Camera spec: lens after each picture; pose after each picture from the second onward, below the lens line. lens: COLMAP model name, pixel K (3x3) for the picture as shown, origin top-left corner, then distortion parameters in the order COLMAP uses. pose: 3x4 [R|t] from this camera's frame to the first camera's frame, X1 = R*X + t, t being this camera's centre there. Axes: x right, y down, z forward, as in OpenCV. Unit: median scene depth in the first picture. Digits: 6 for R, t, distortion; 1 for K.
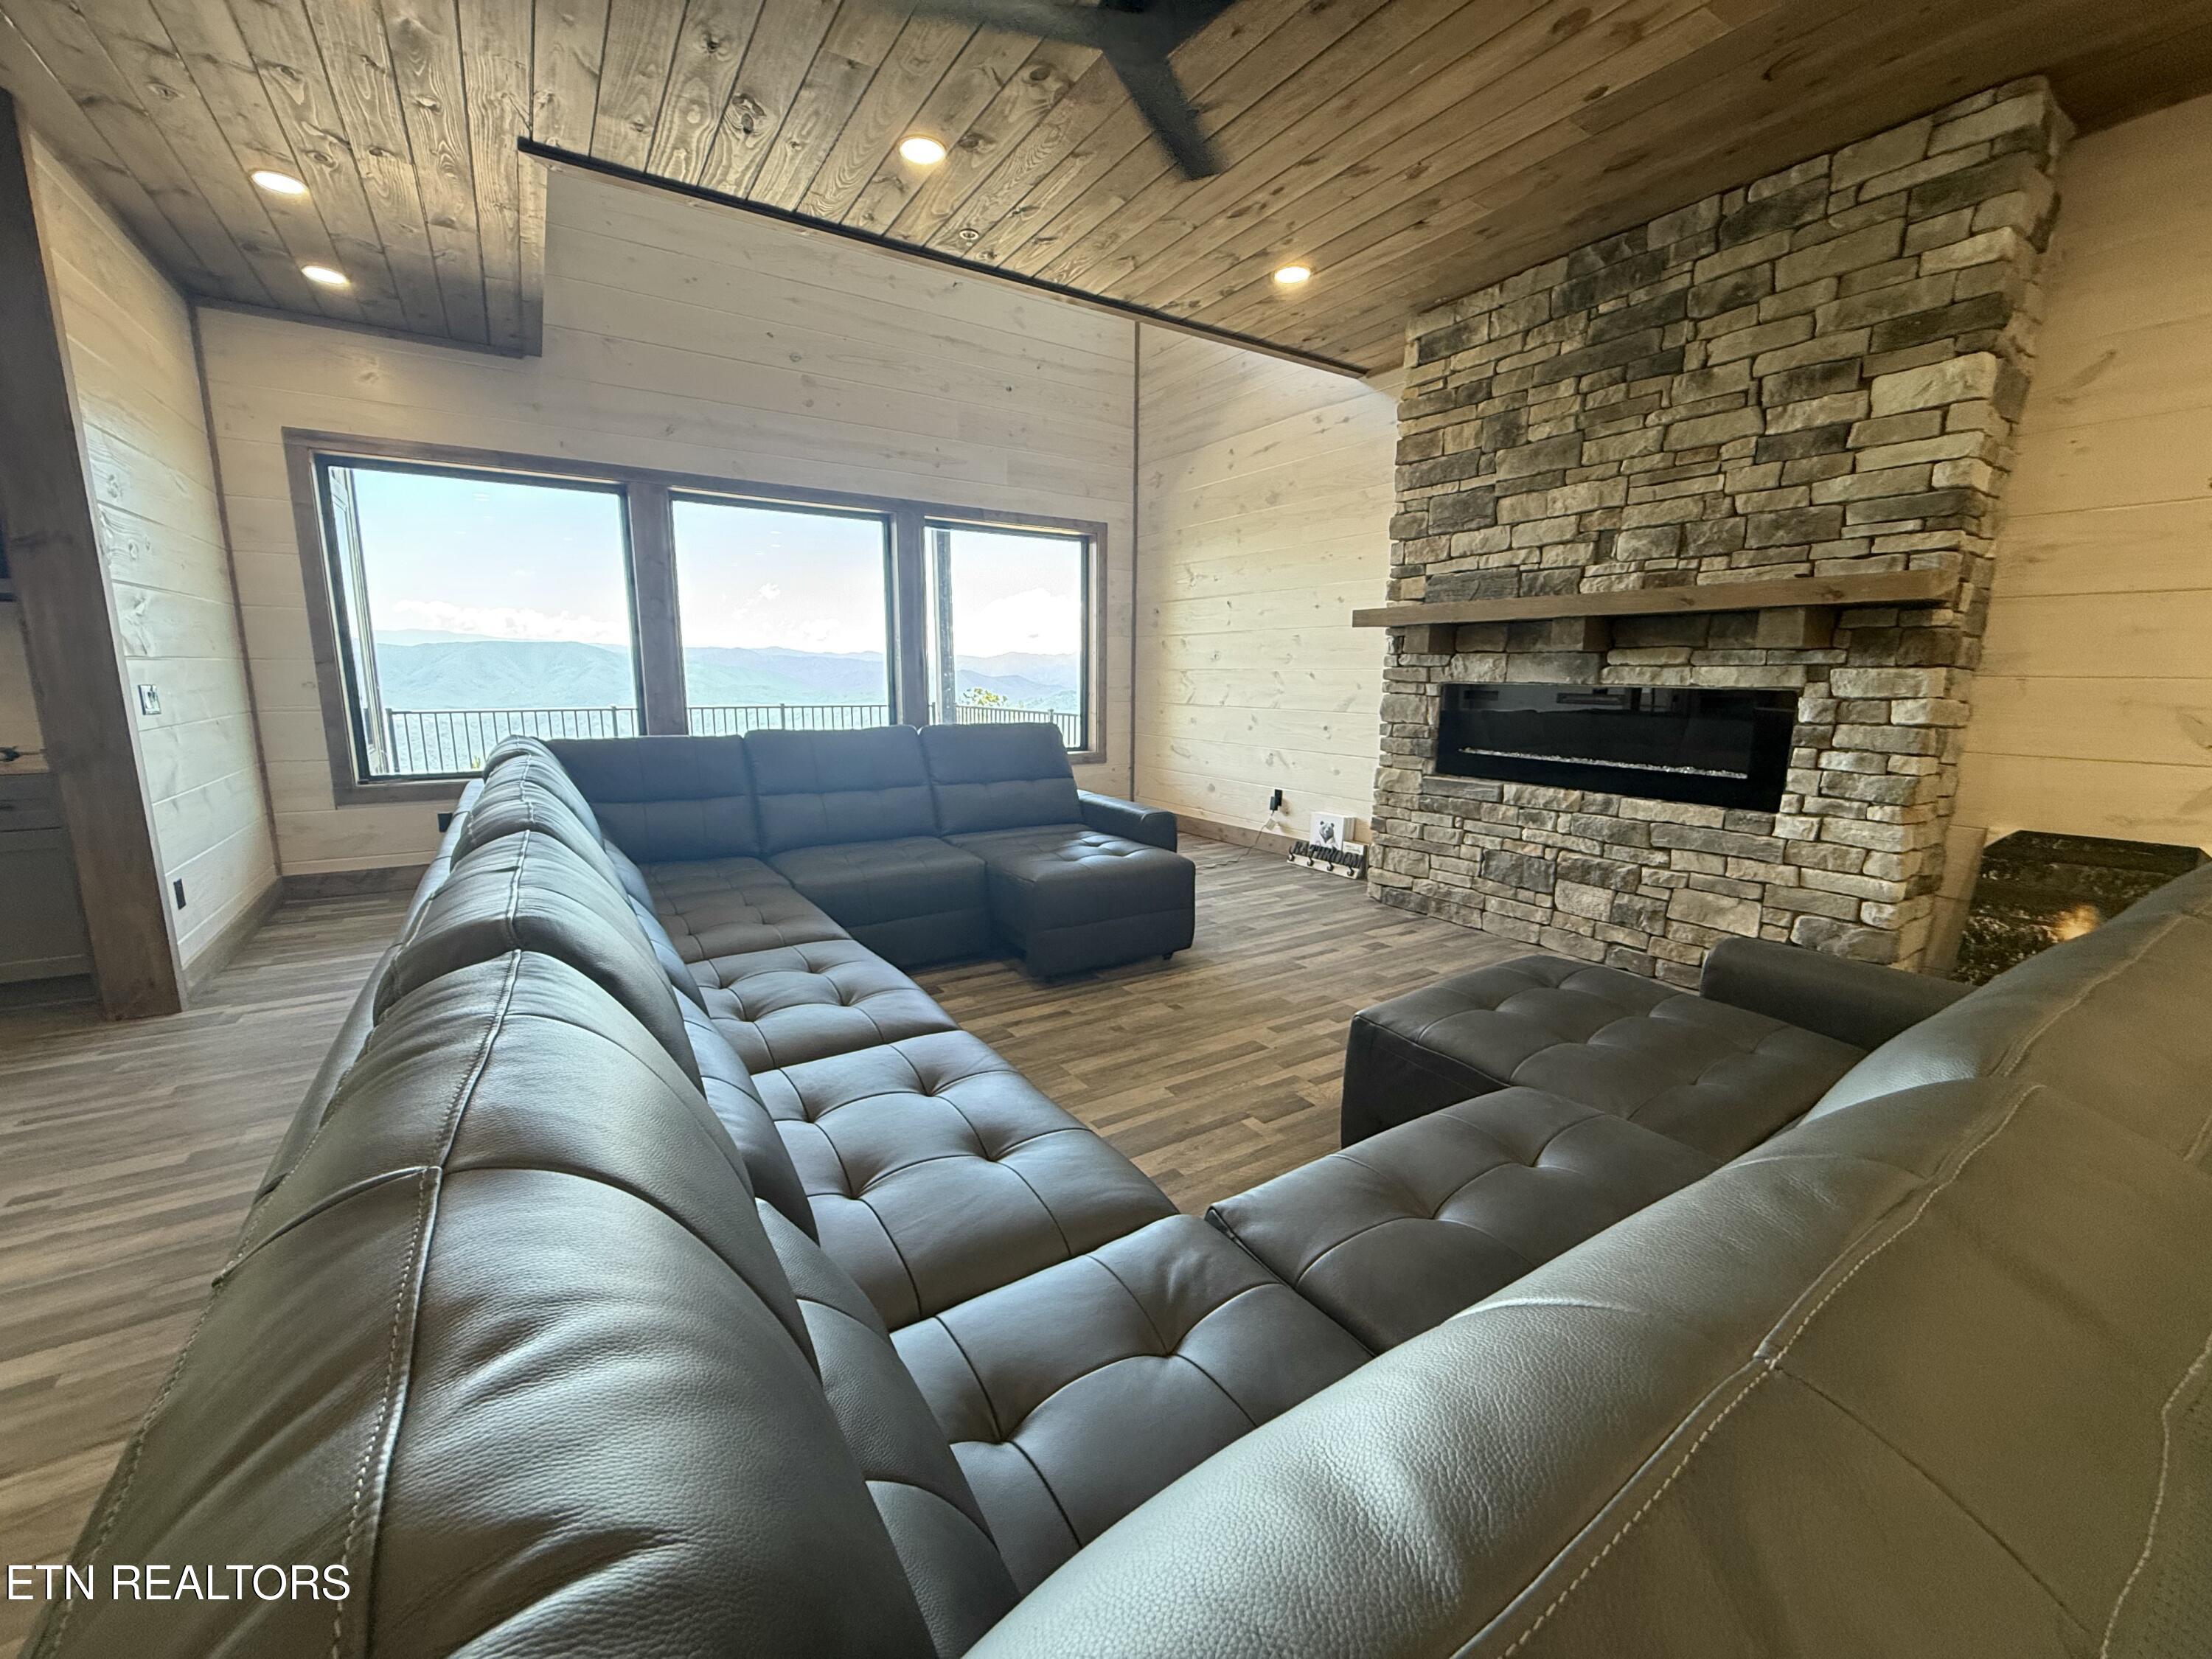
lens RADIAL K [[879.7, 0, 1088.5], [0, 879.7, 823.0], [0, 0, 1]] dist [-0.001063, 0.000087]
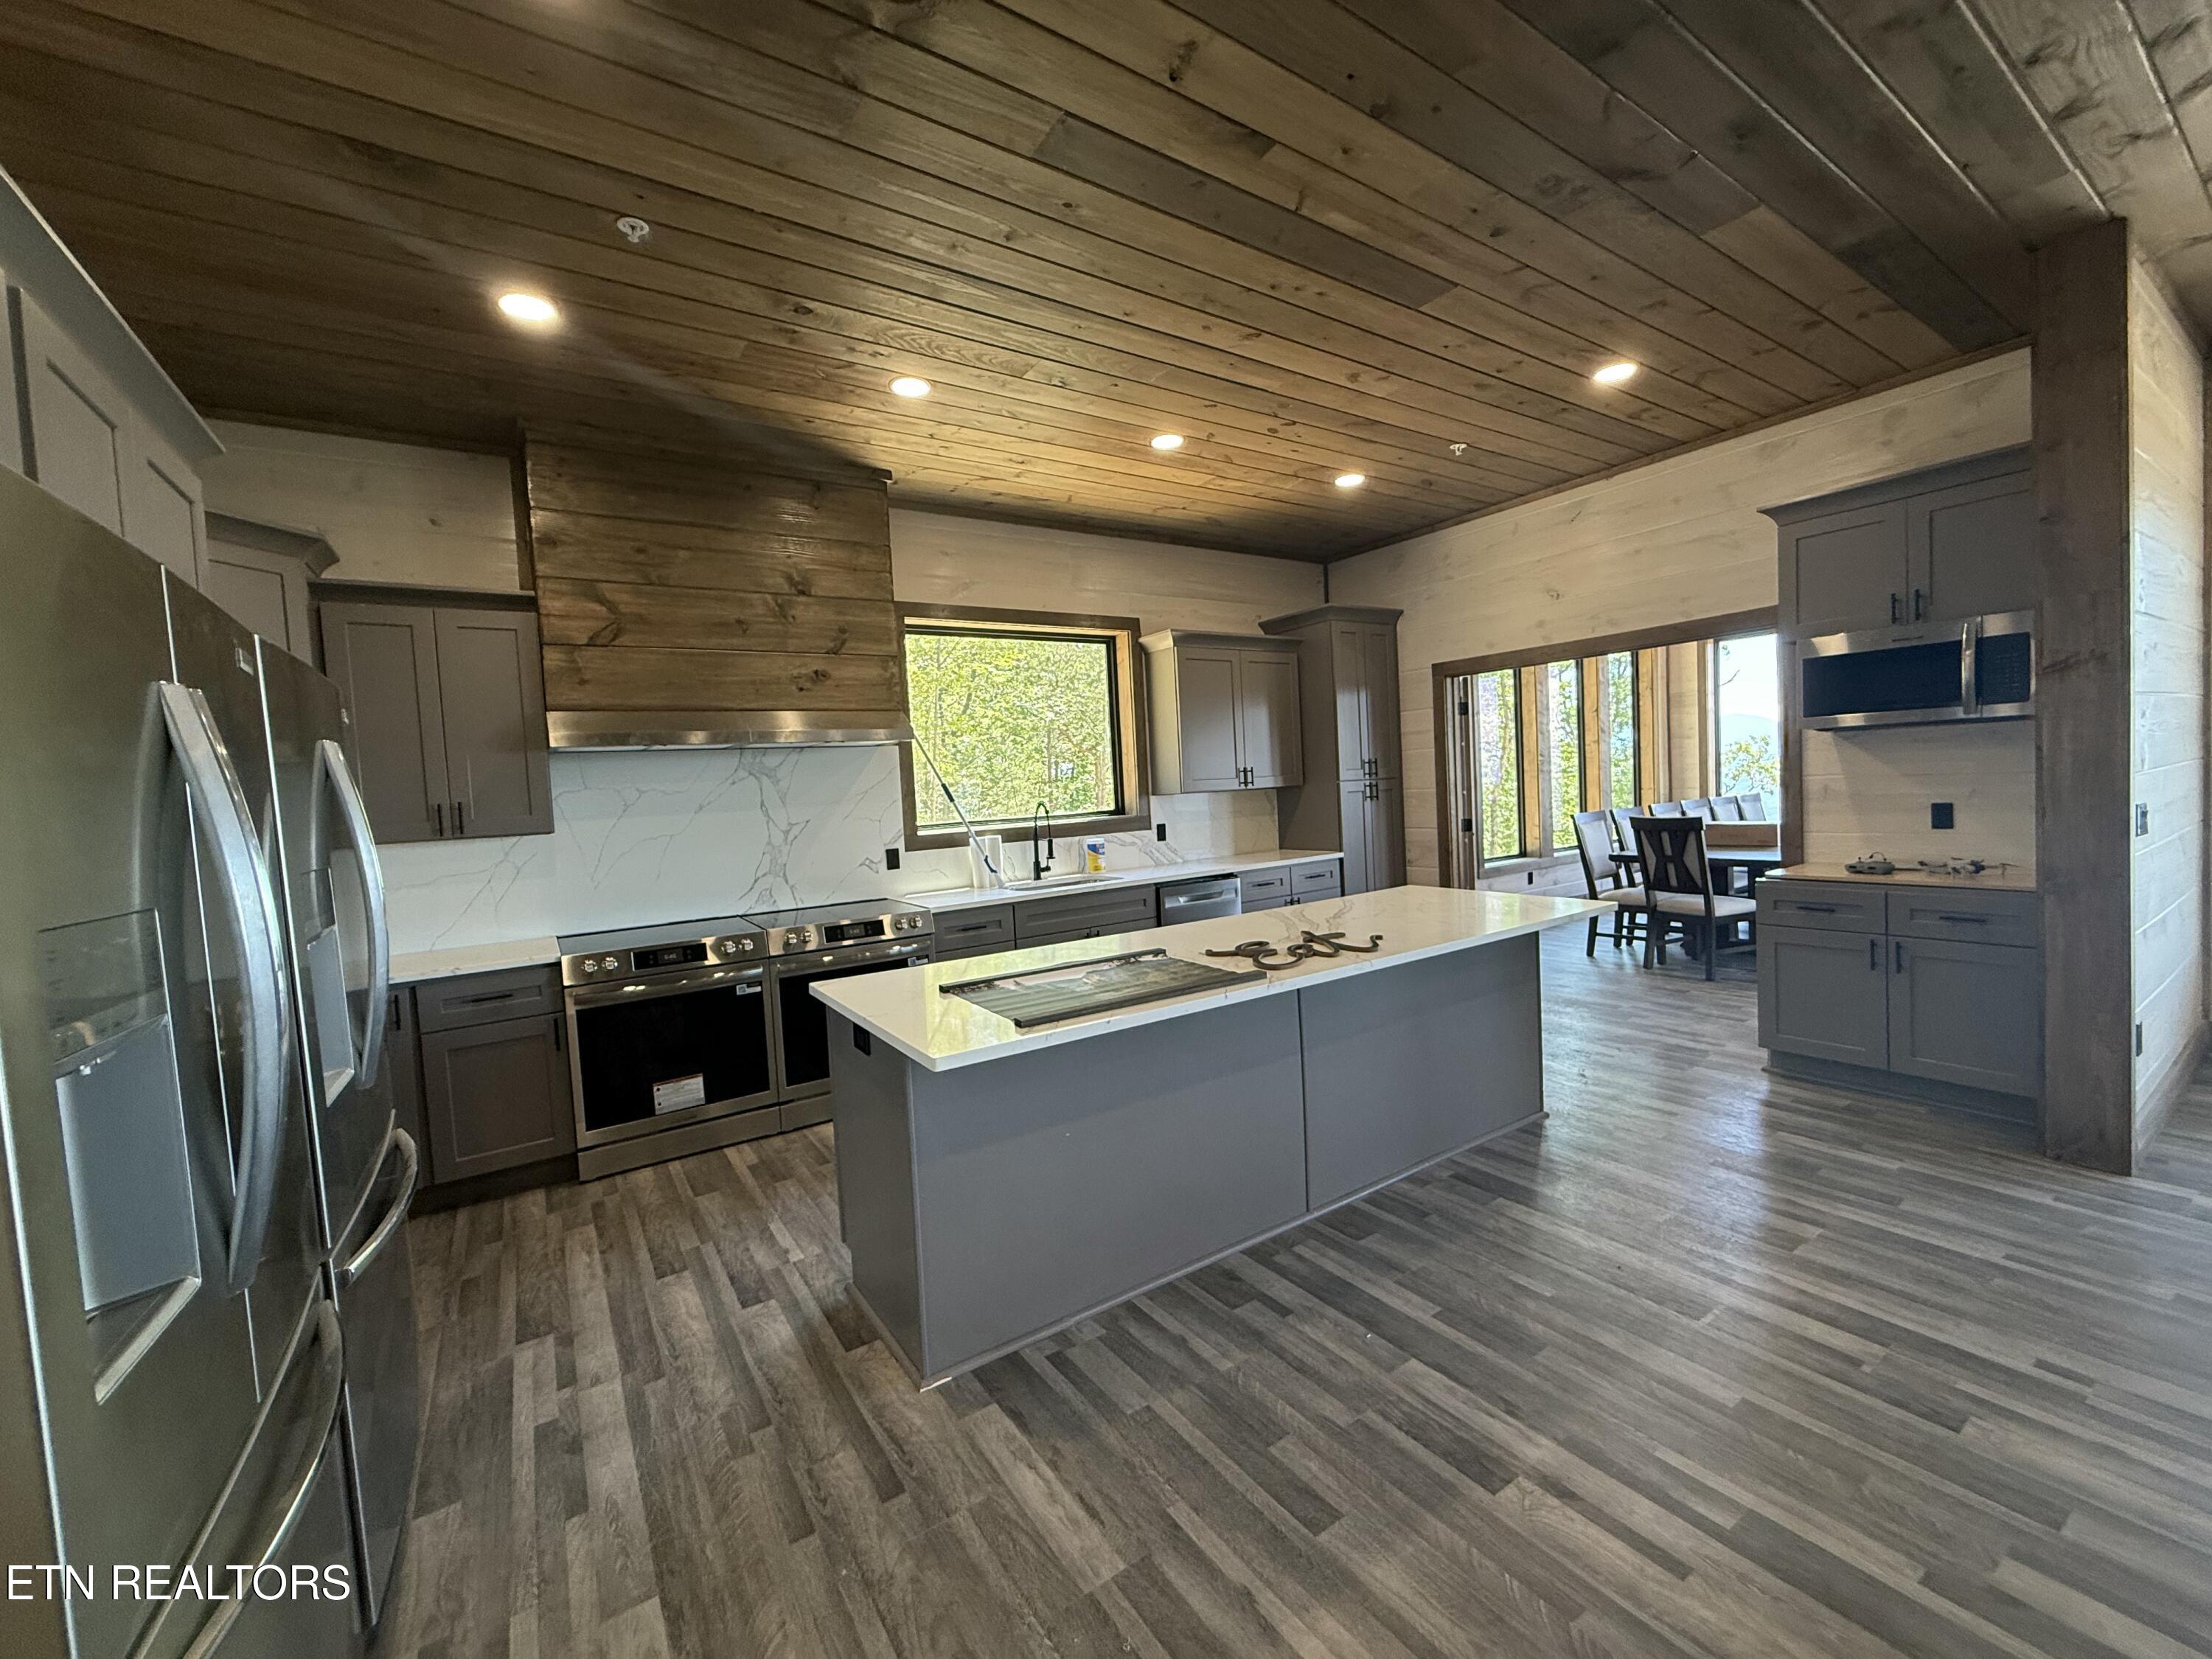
lens RADIAL K [[879.7, 0, 1109.2], [0, 879.7, 820.7], [0, 0, 1]] dist [-0.001063, 0.000087]
pose [[0.020079, 0.027553, -0.999419, -0.160075], [-0.108941, 0.993729, 0.025208, -0.037860], [0.993845, 0.108371, 0.022954, -0.050024]]
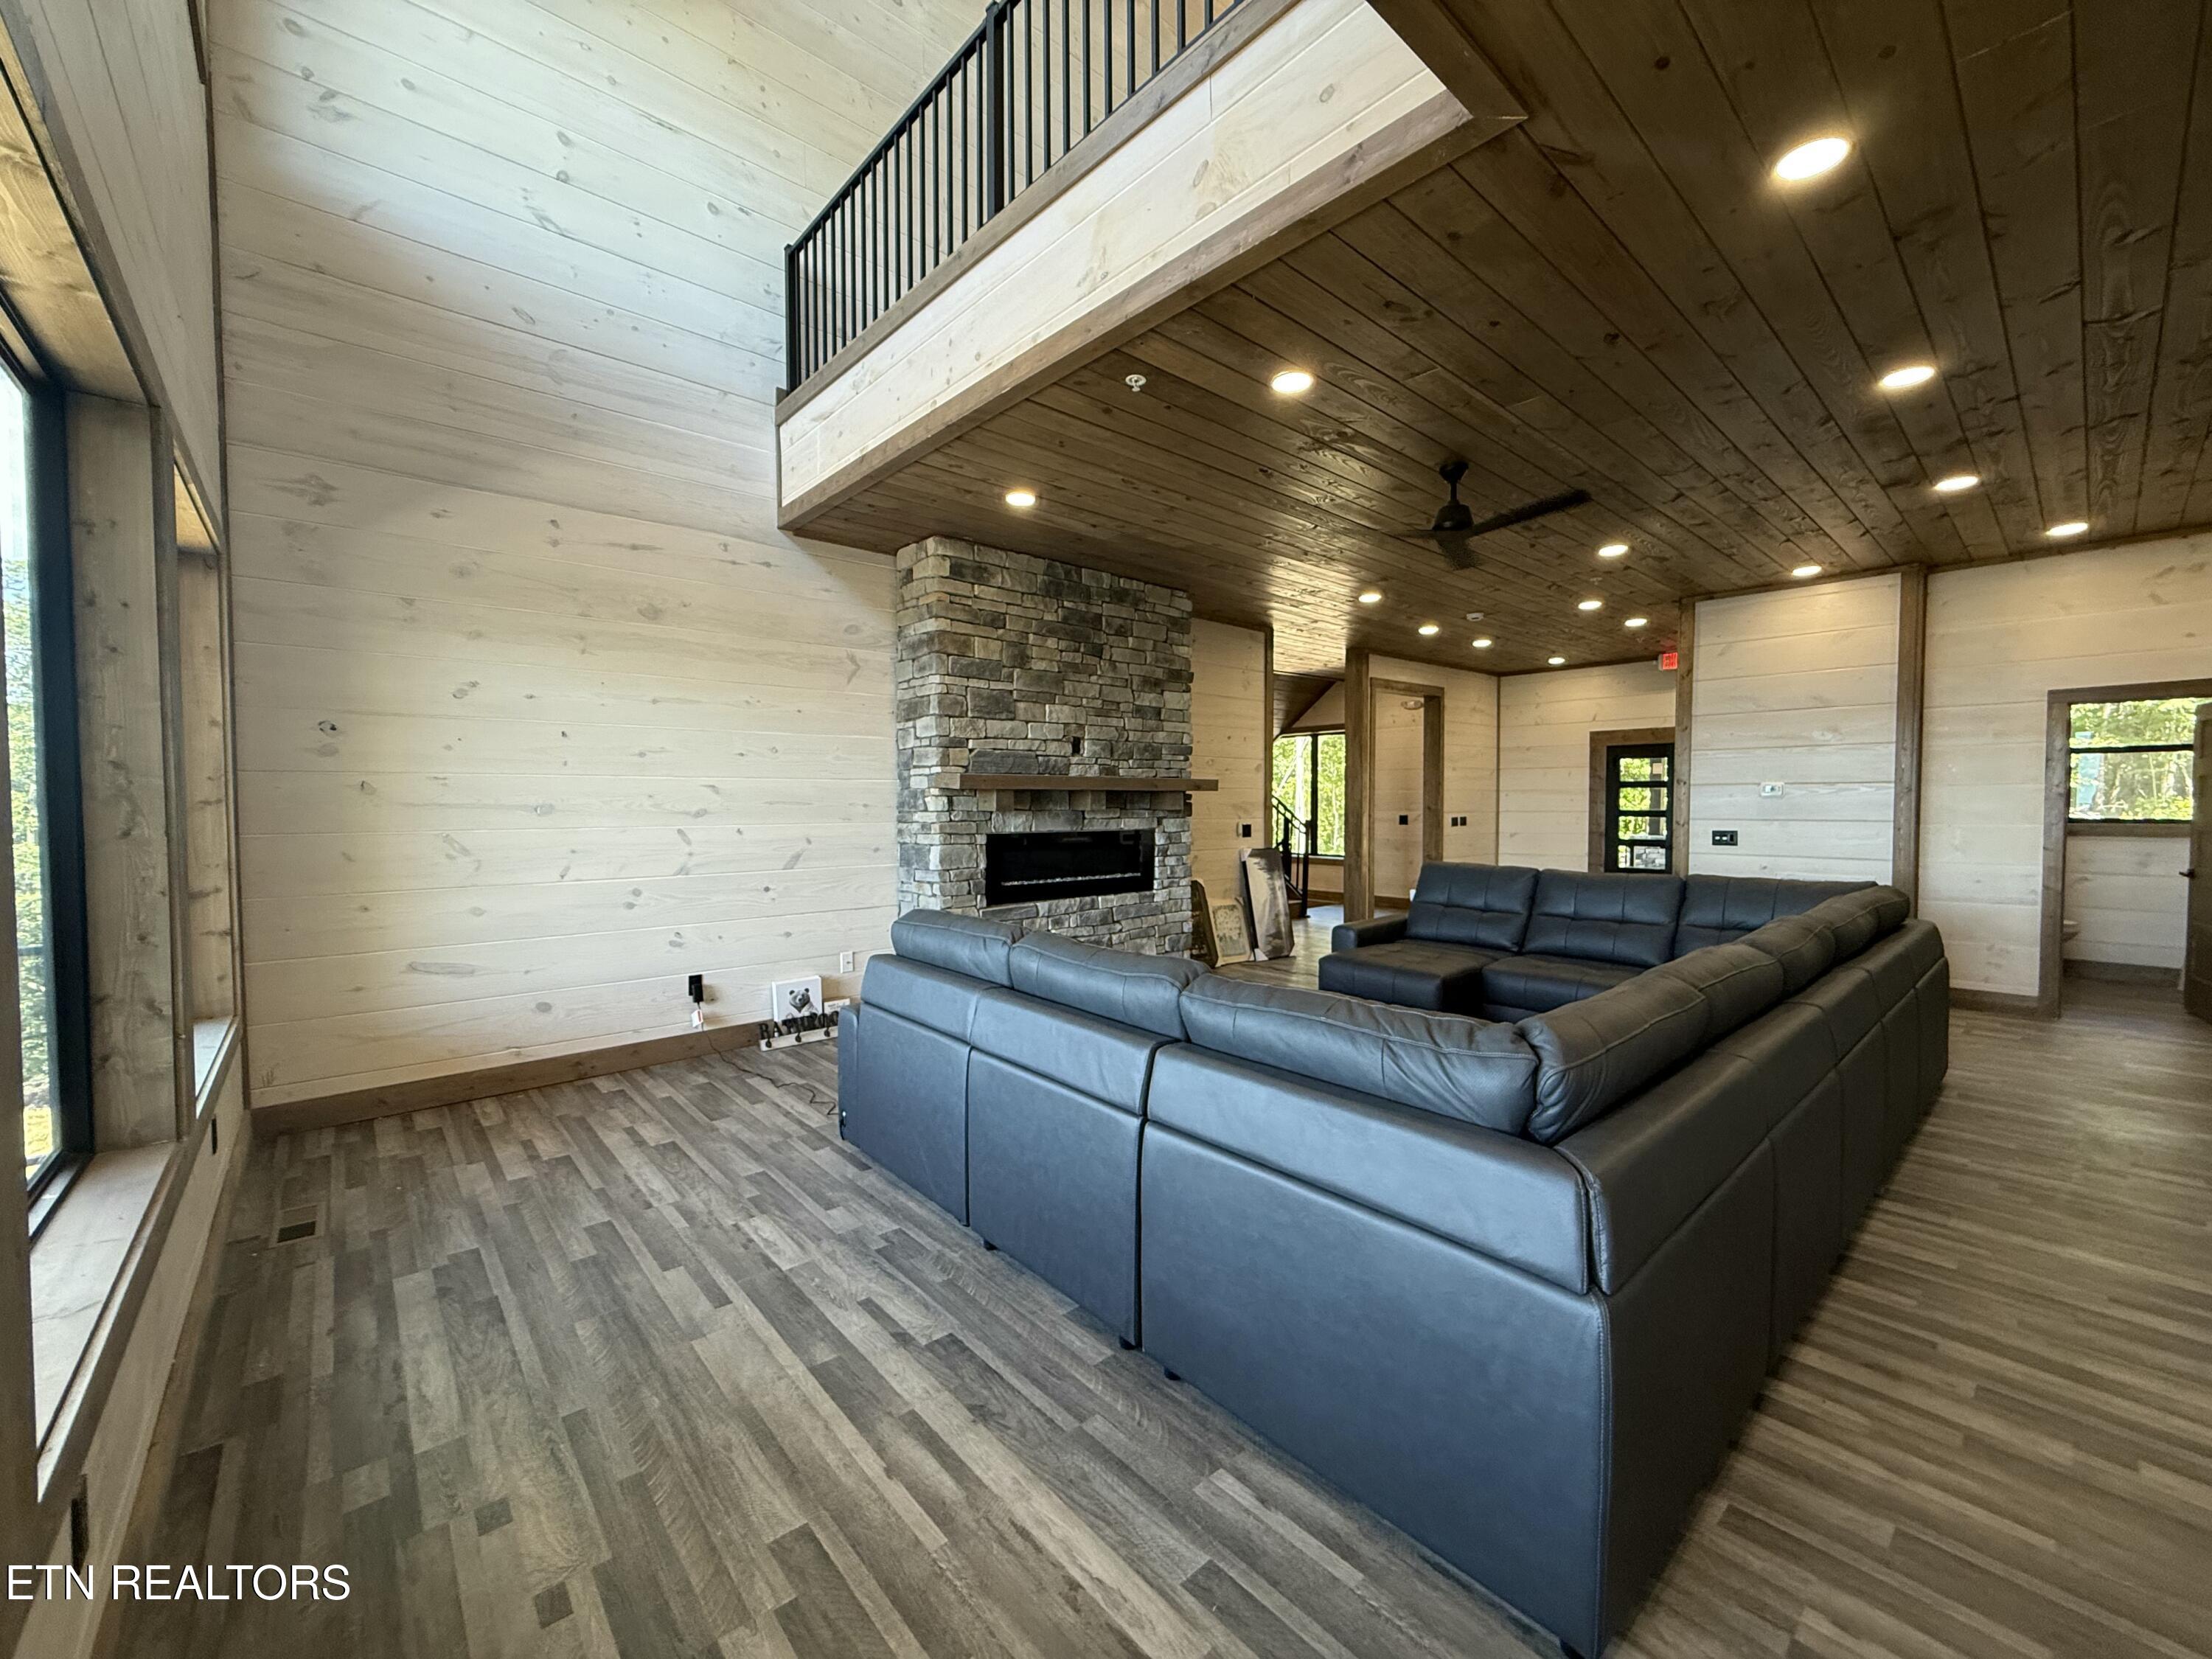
lens RADIAL K [[879.7, 0, 1095.8], [0, 879.7, 830.4], [0, 0, 1]] dist [-0.001063, 0.000087]
pose [[-0.154403, -0.036568, 0.987331, -1.017346], [0.168881, 0.983631, 0.062841, -0.255291], [-0.973468, 0.176444, -0.145700, 1.215821]]
